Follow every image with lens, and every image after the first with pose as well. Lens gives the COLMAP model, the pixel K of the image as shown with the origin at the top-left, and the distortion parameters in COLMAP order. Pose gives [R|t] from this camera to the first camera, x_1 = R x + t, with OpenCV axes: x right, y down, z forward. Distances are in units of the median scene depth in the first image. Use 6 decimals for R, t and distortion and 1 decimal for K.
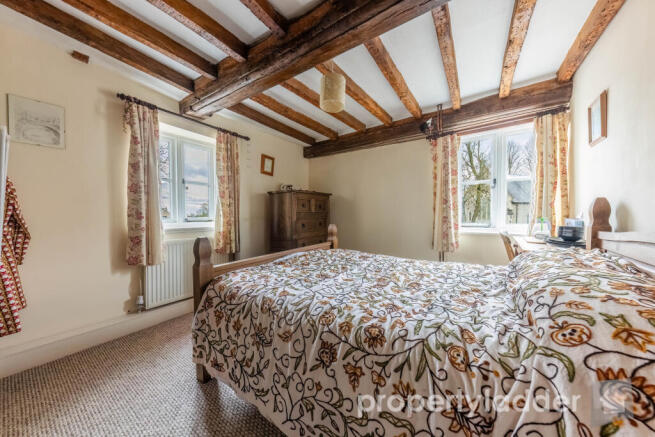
lens RADIAL K [[223.5, 0, 330.3], [0, 223.5, 219.7], [0, 0, 1]] dist [-0.000783, -0.000064]
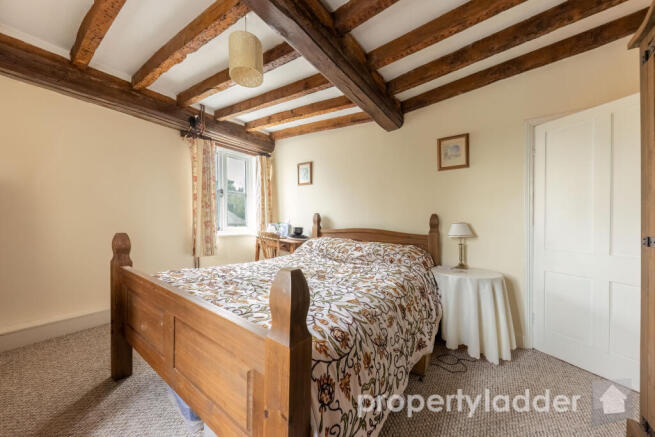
lens RADIAL K [[223.5, 0, 330.3], [0, 223.5, 221.6], [0, 0, 1]] dist [-0.000783, -0.000064]
pose [[0.013147, 0.000411, 0.999913, -0.489844], [-0.002780, 0.999996, -0.000375, -0.011121], [-0.999910, -0.002775, 0.013148, 0.446806]]
